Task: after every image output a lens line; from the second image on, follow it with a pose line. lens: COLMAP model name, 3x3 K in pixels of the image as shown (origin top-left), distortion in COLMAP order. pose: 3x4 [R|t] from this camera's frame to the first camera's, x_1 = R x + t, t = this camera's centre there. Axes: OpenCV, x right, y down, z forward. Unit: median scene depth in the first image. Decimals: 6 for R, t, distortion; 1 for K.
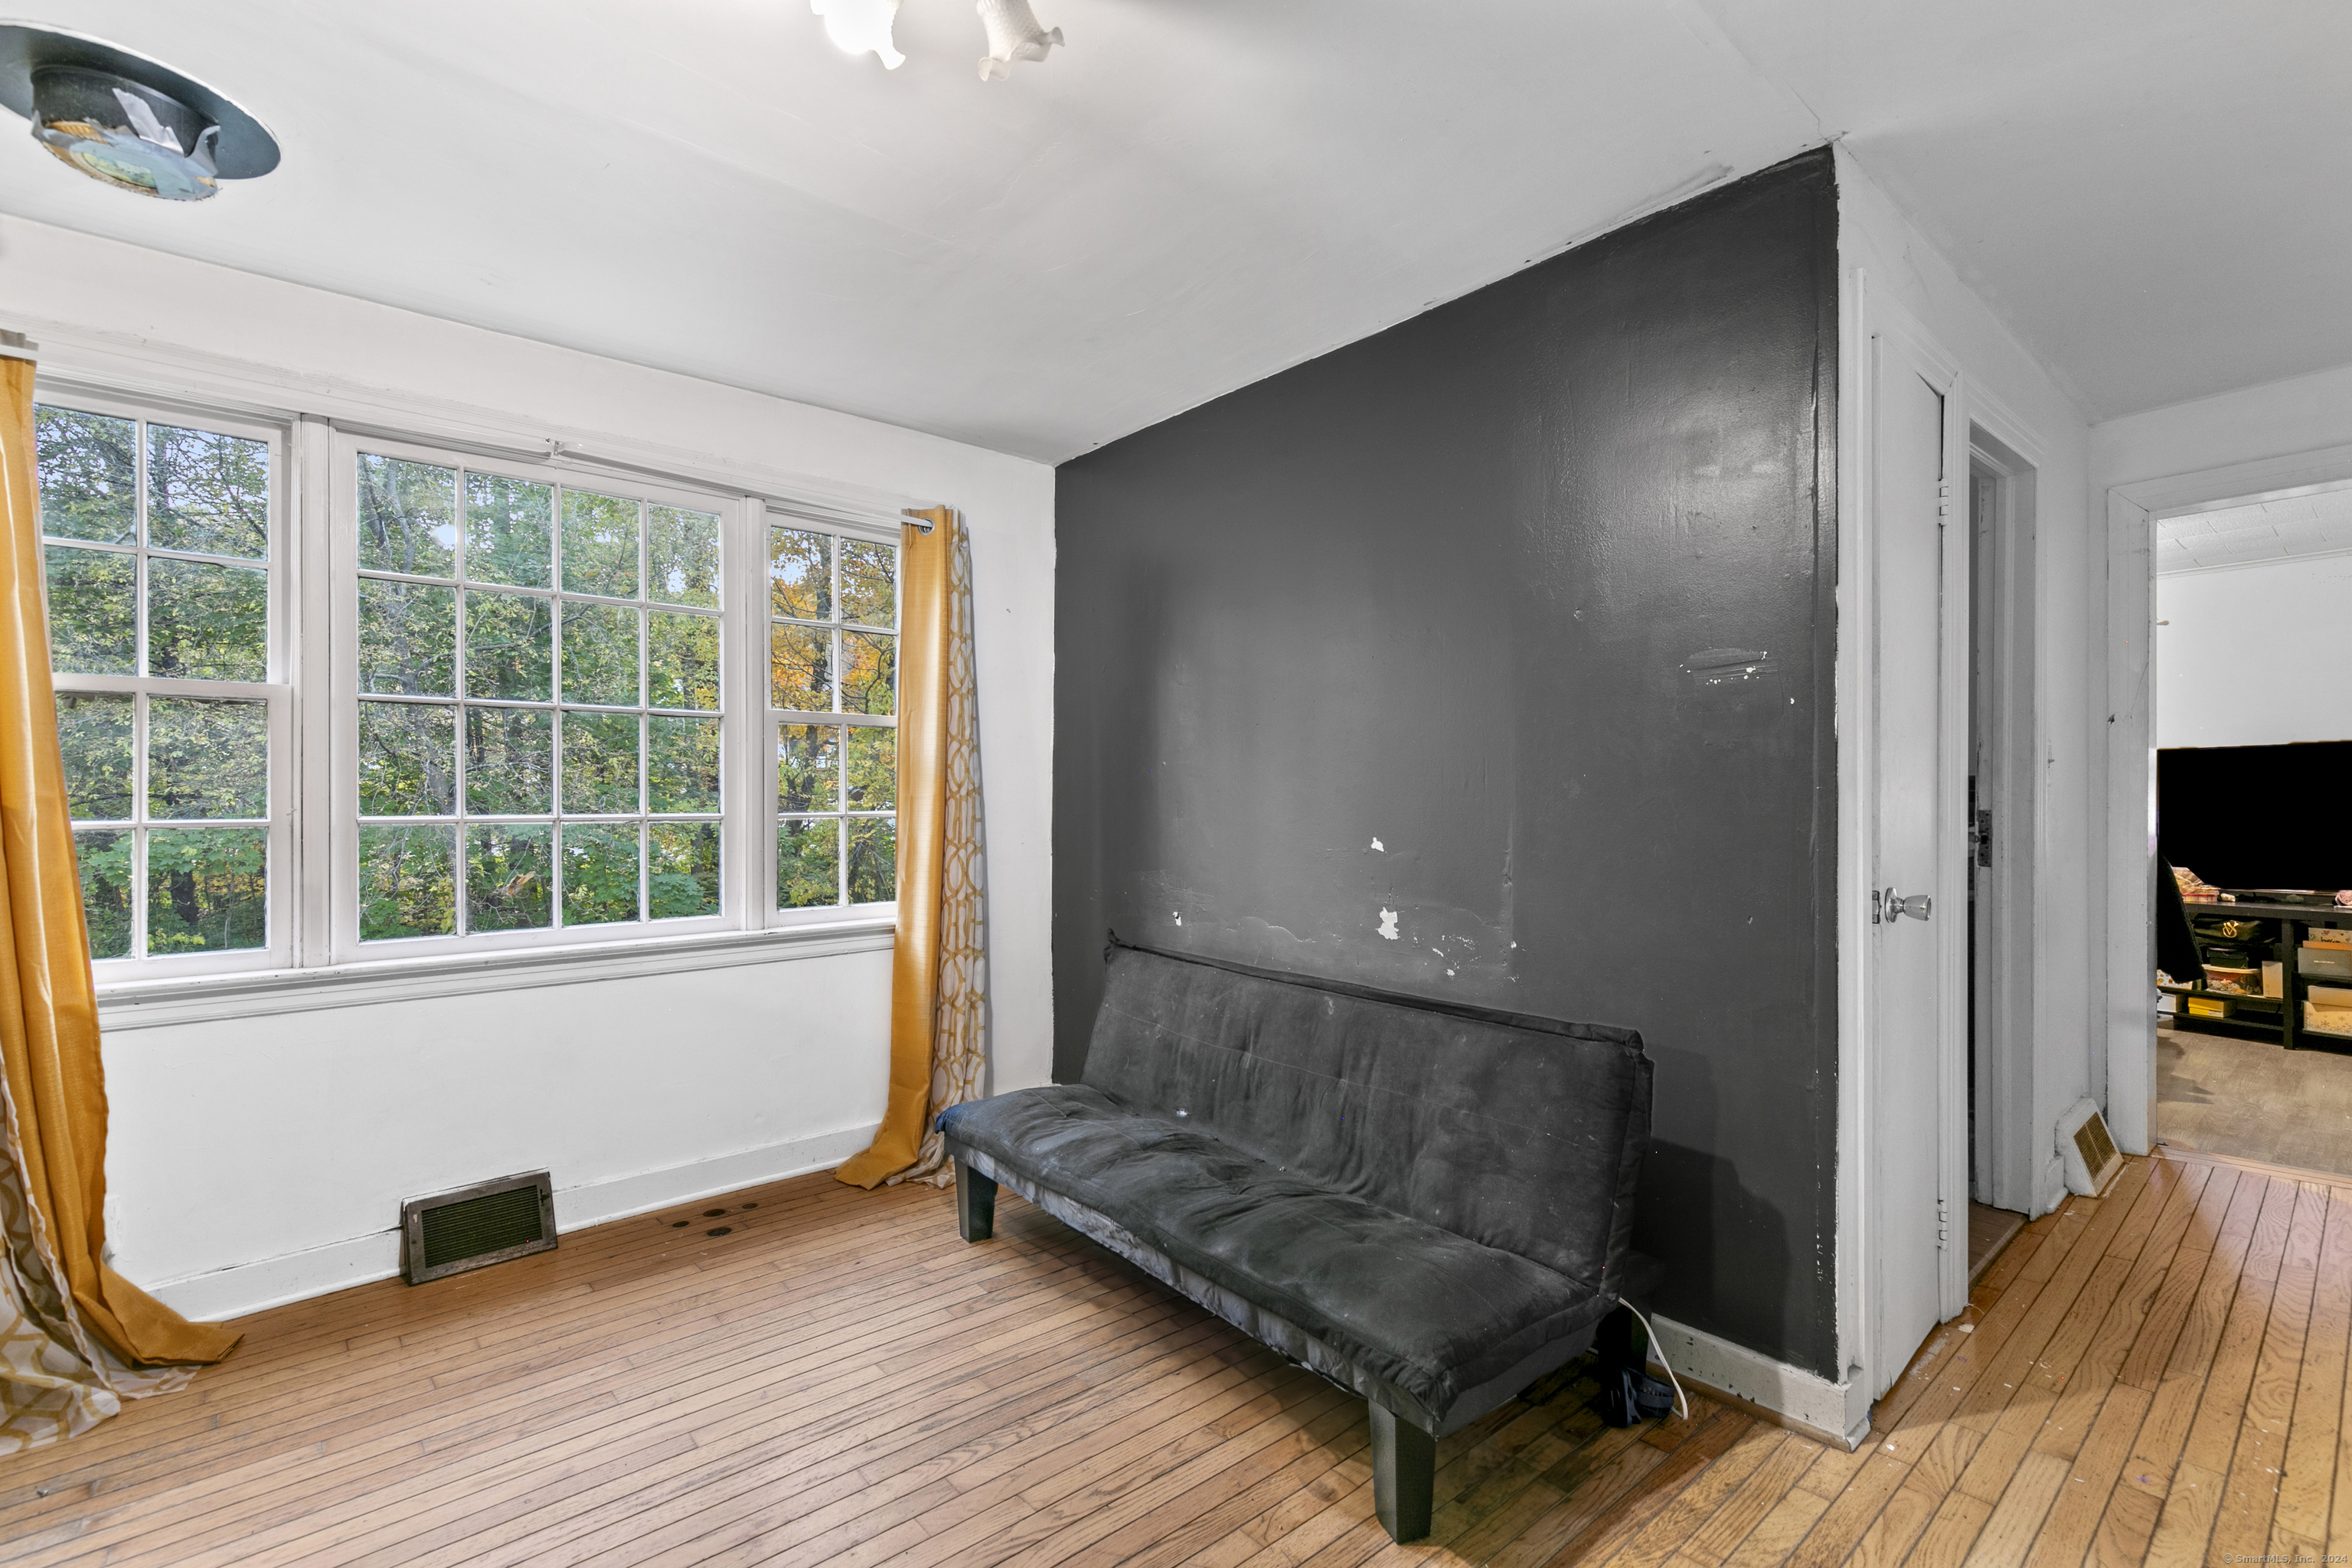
lens RADIAL K [[1058.6, 0, 1161.1], [0, 1058.6, 795.1], [0, 0, 1]] dist [0.009788, -0.003126]
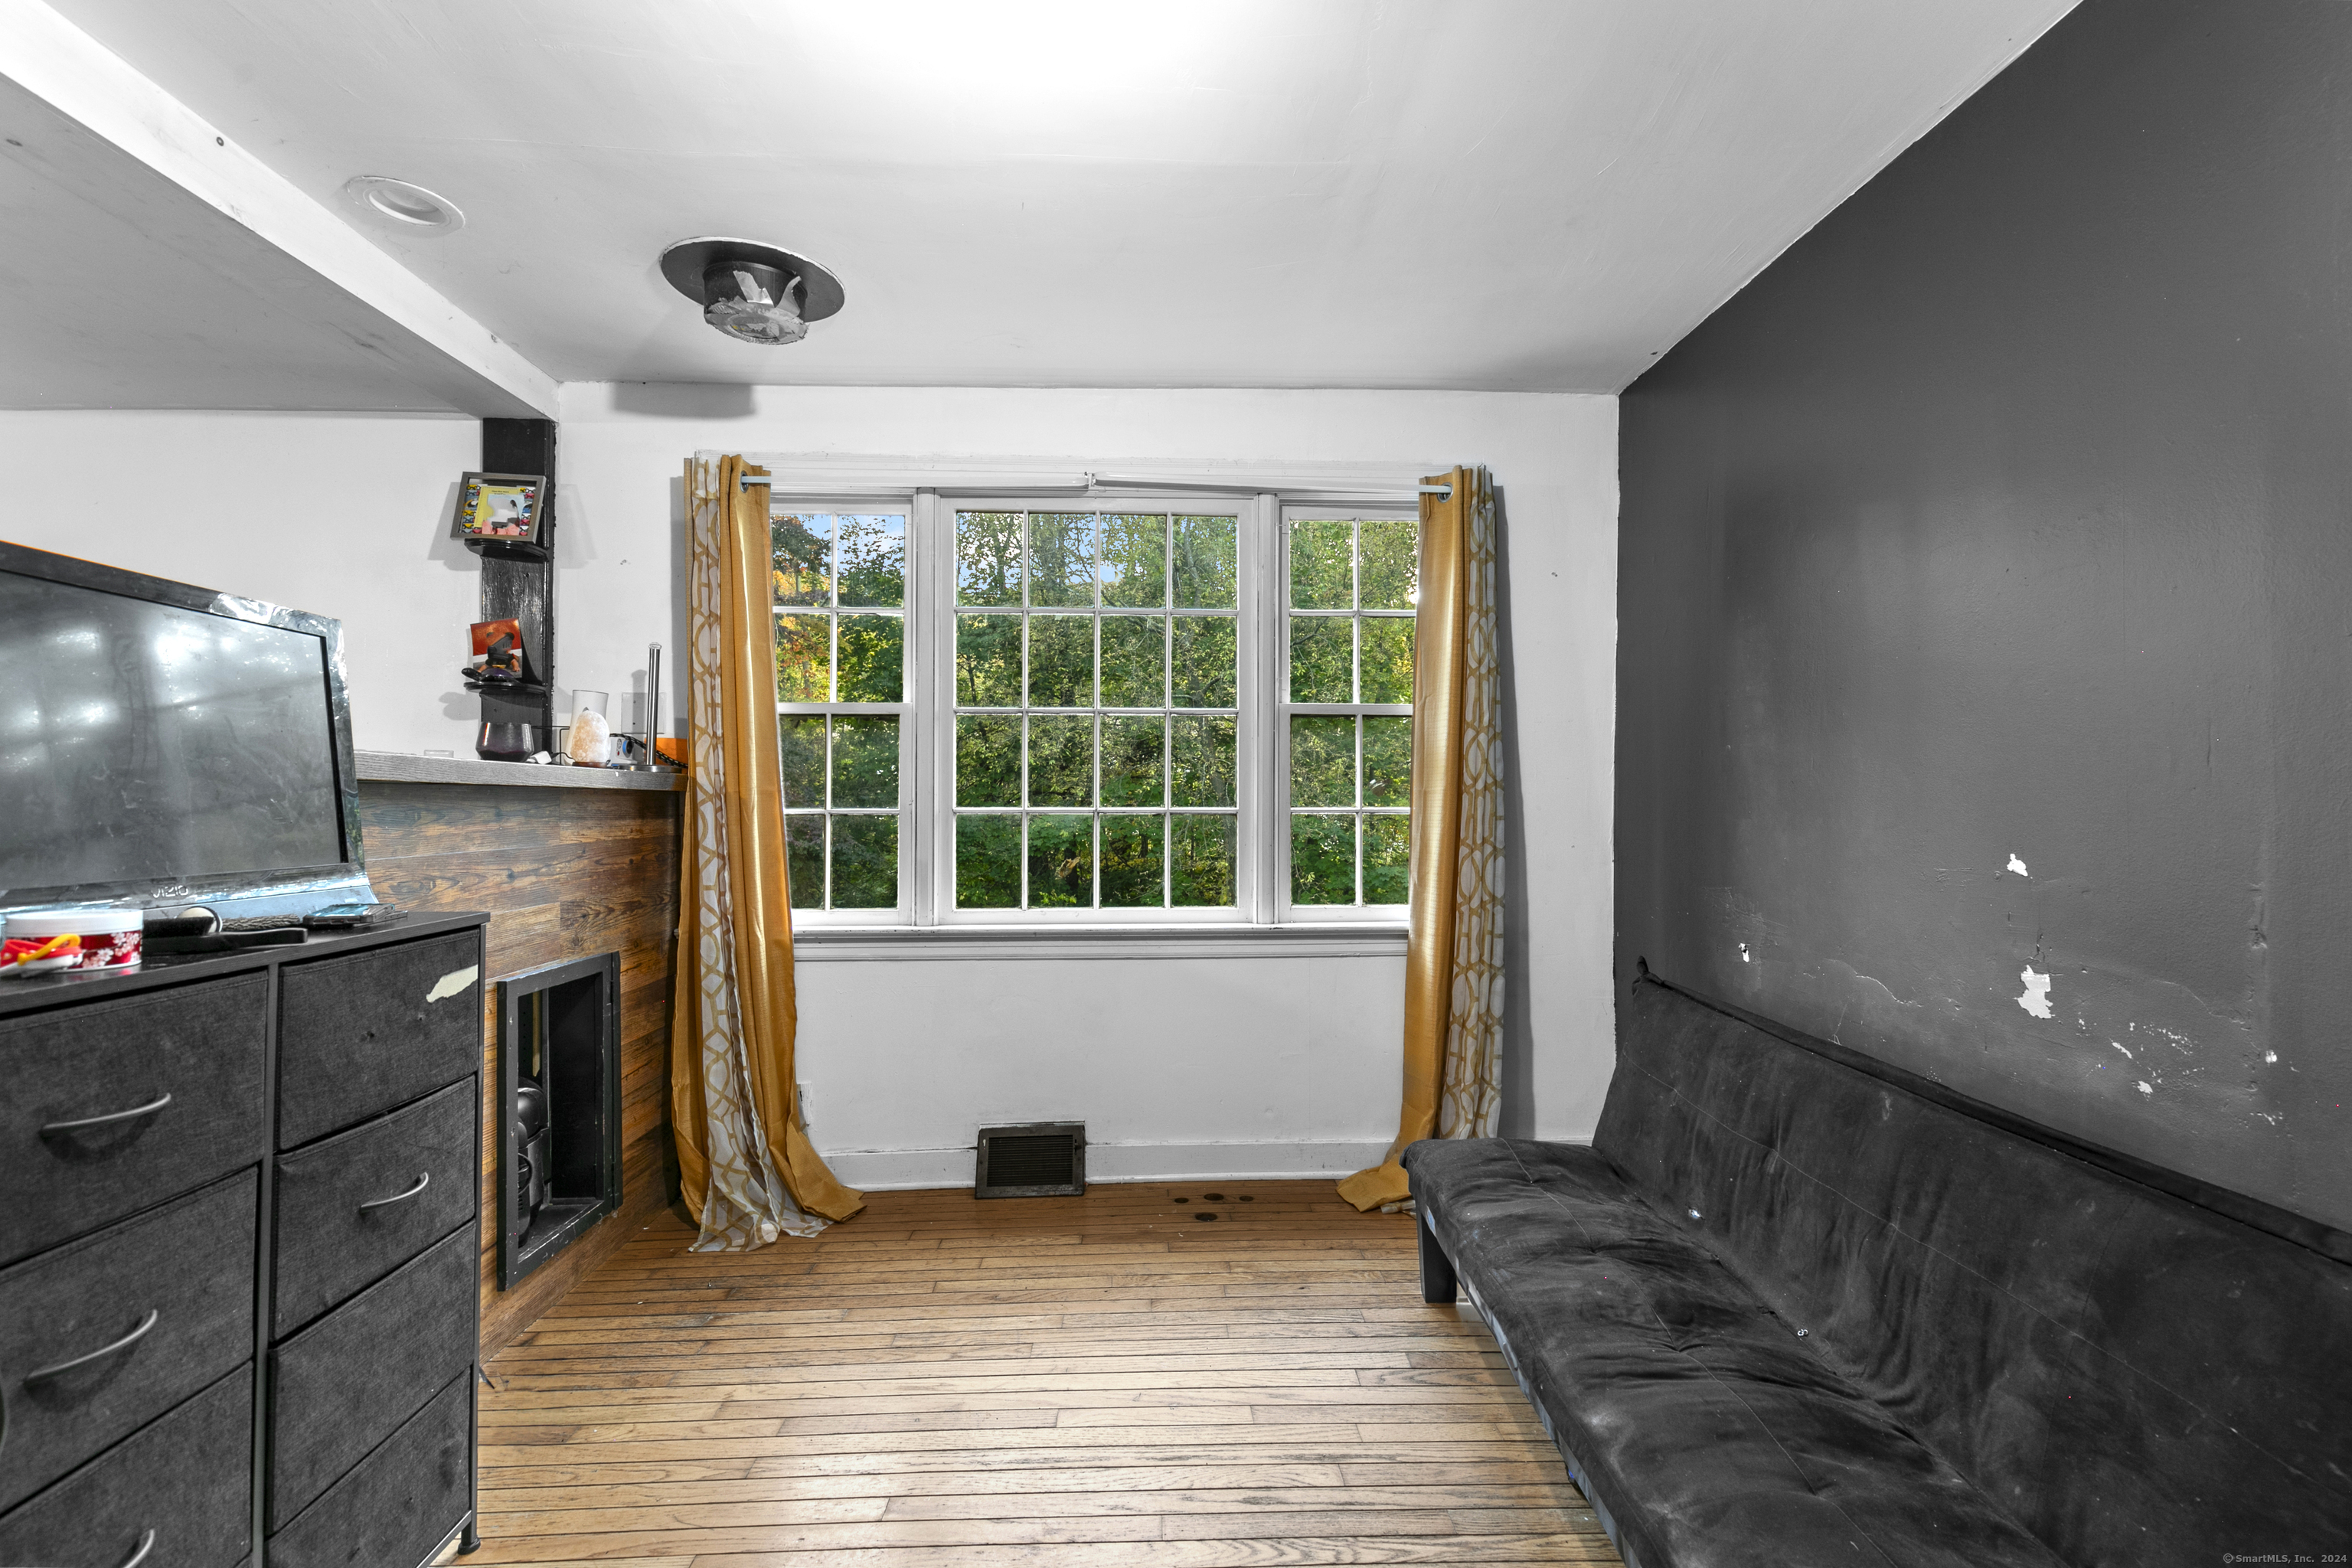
lens RADIAL K [[1058.6, 0, 1187.6], [0, 1058.6, 787.0], [0, 0, 1]] dist [0.009788, -0.003126]
pose [[0.786247, -0.003226, -0.617904, 0.217373], [-0.000009, 0.999986, -0.005232, 0.003669], [0.617912, 0.004119, 0.786236, 0.202287]]
